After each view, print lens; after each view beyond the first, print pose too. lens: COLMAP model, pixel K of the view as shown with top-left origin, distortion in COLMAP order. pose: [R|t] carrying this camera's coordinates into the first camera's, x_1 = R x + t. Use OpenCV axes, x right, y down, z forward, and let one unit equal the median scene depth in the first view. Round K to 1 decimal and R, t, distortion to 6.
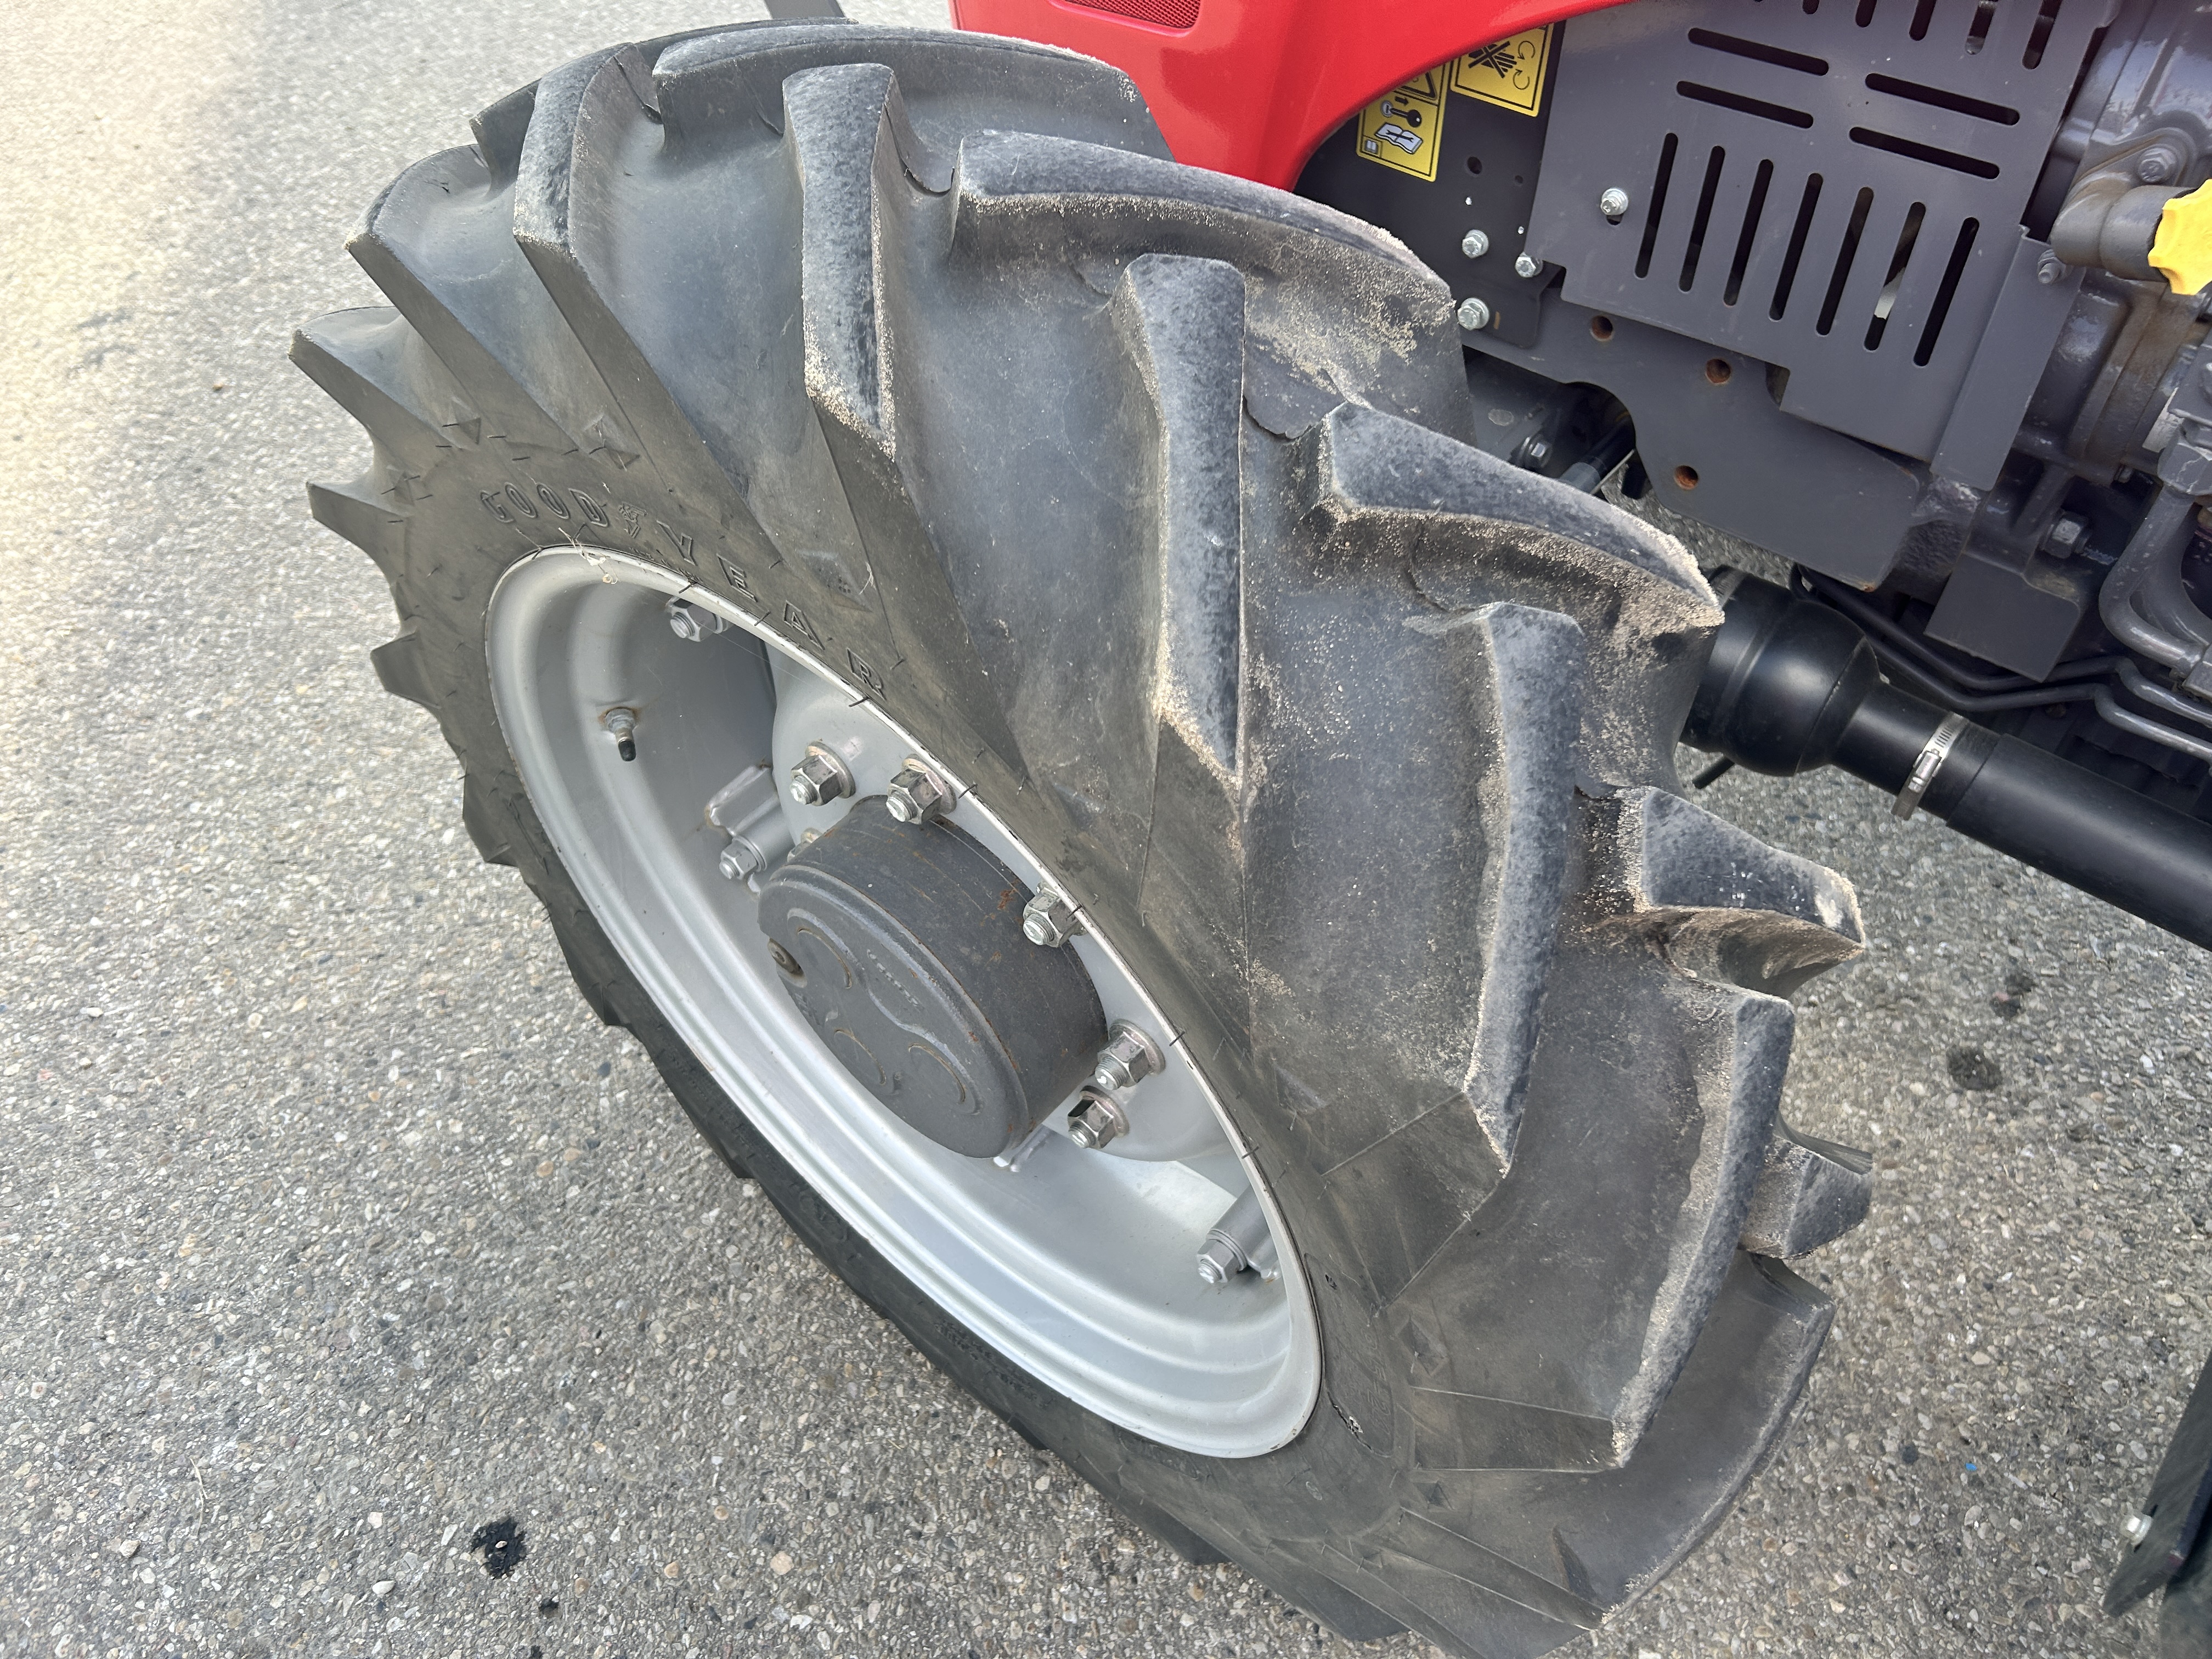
lens RADIAL K [[1674.5, 0, 1088.9], [0, 1674.5, 808.0], [0, 0, 1]] dist [0.047854, -0.051548]
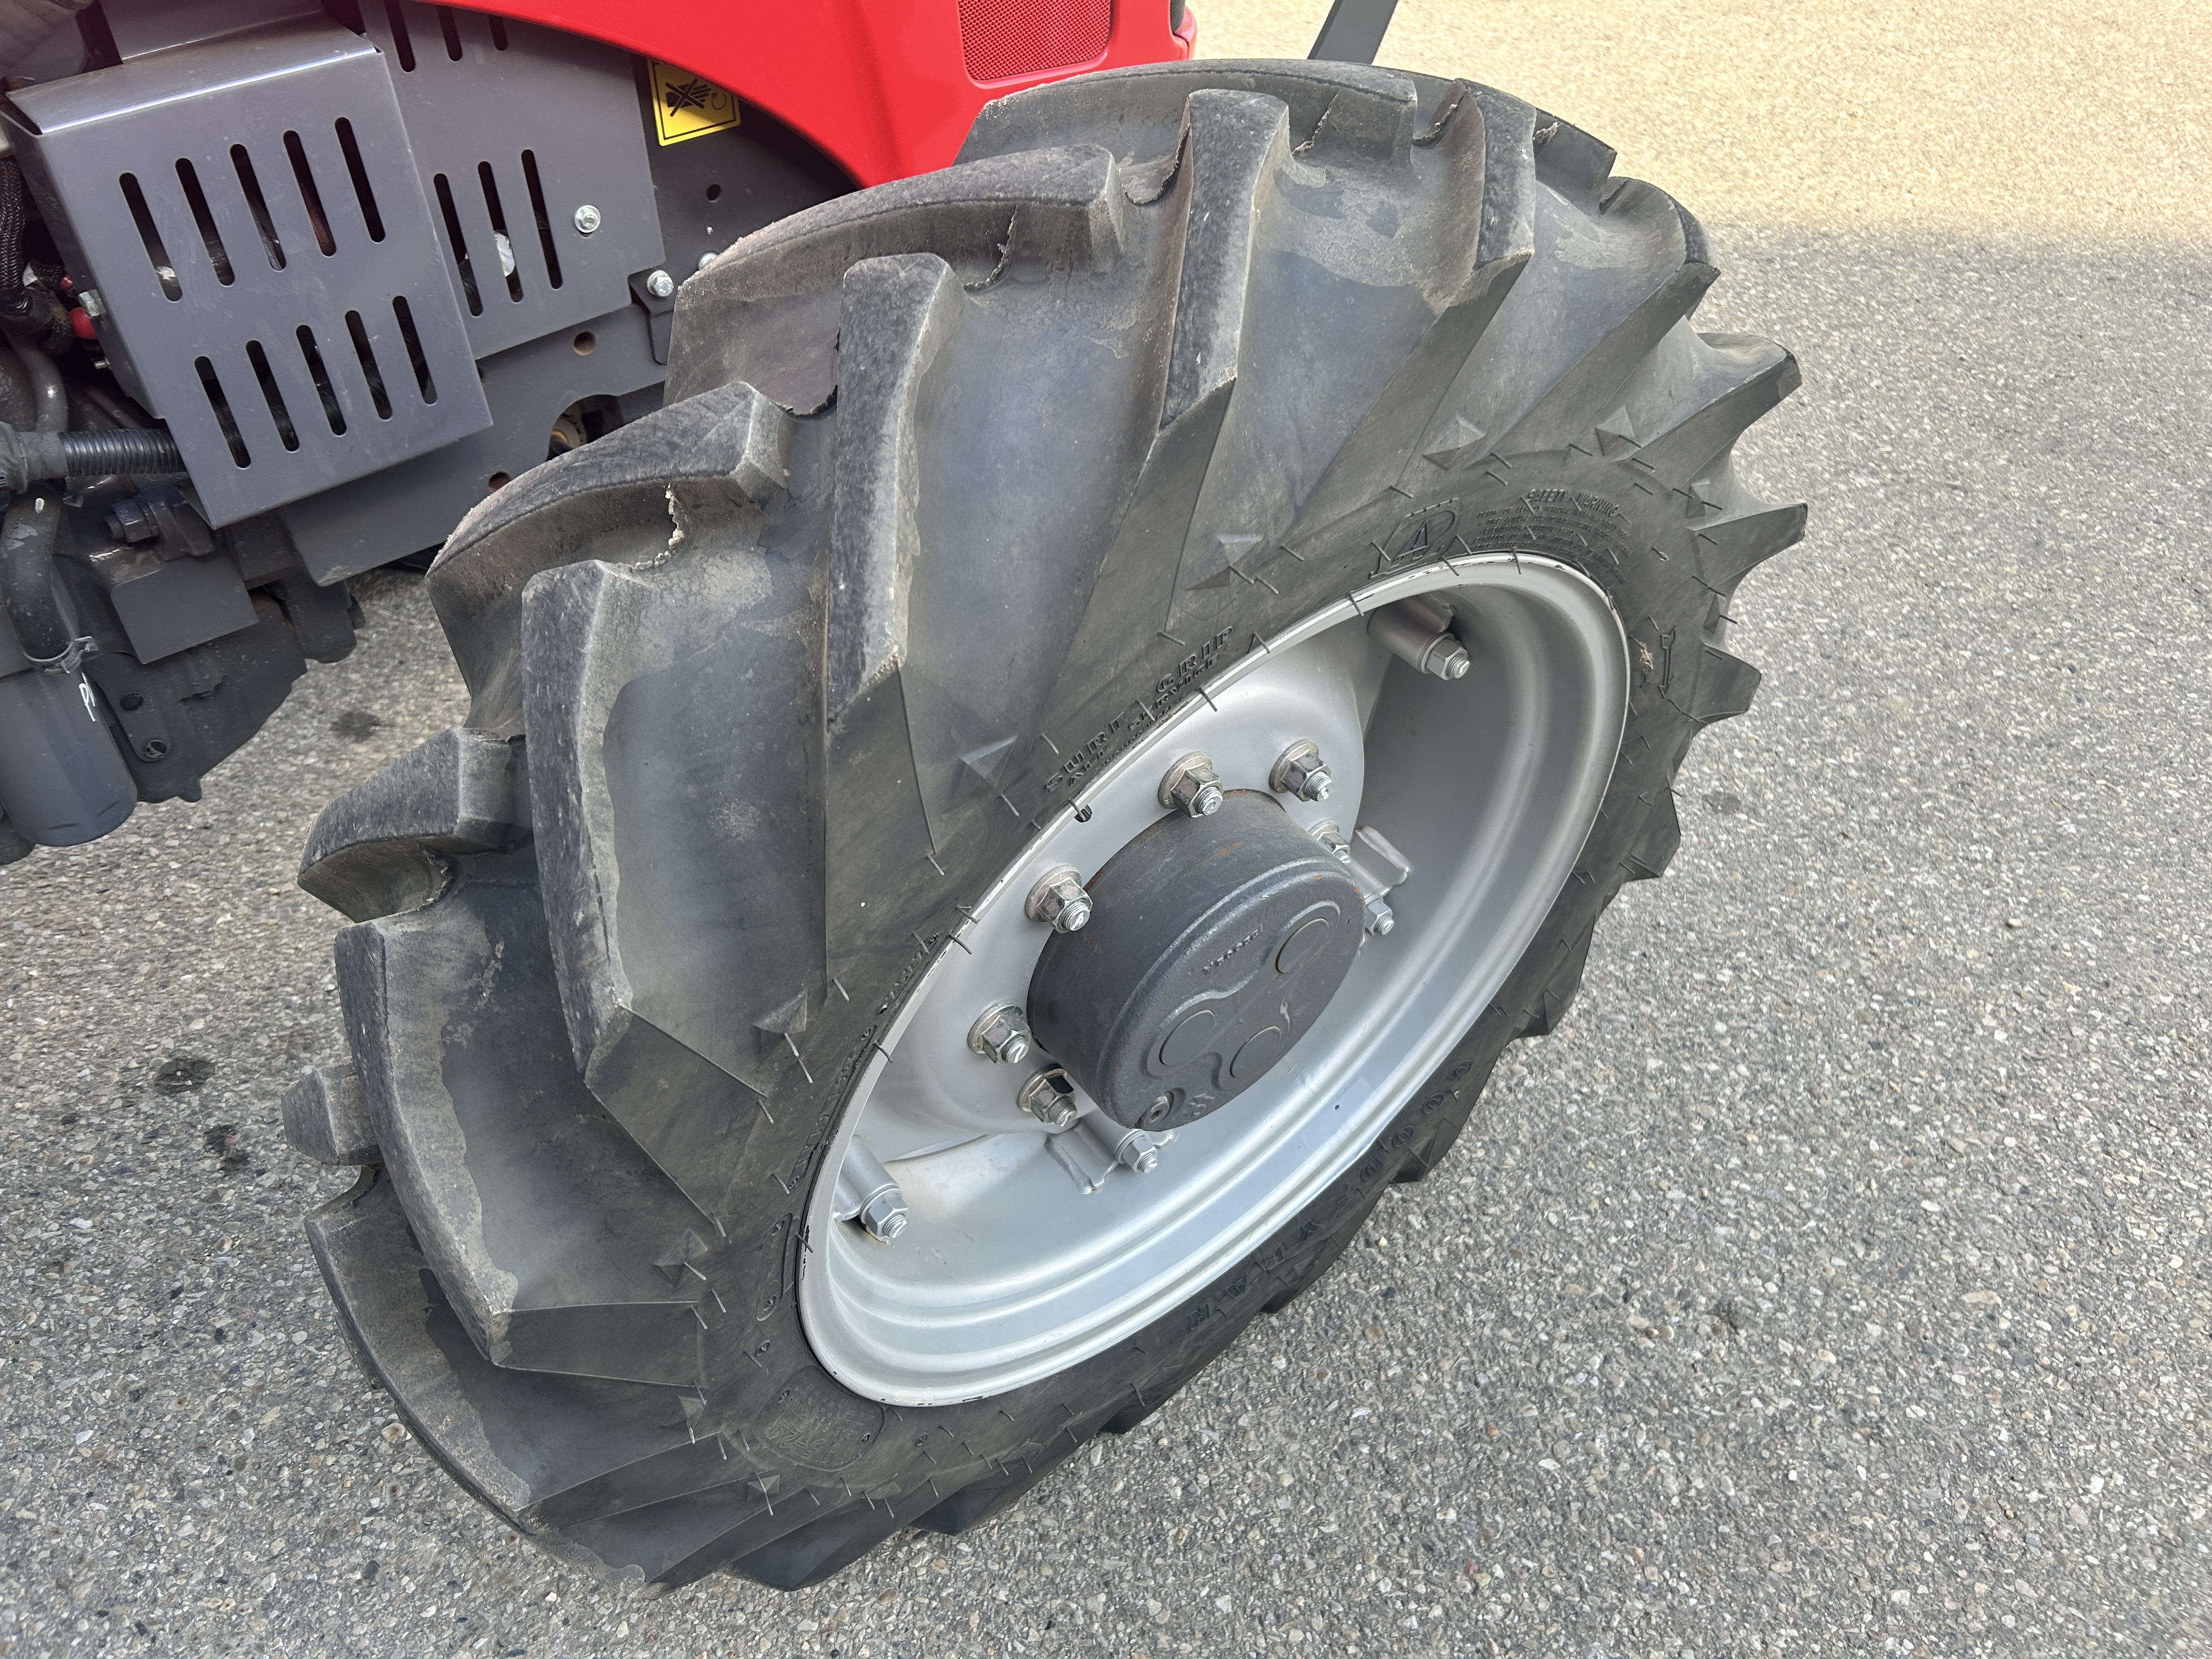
lens RADIAL K [[1674.5, 0, 1103.8], [0, 1674.5, 843.7], [0, 0, 1]] dist [0.047854, -0.051548]
pose [[-0.184313, 0.704380, -0.685476, 1.013649], [-0.744658, 0.355116, 0.565135, -0.868166], [0.641493, 0.614607, 0.459070, 0.805222]]
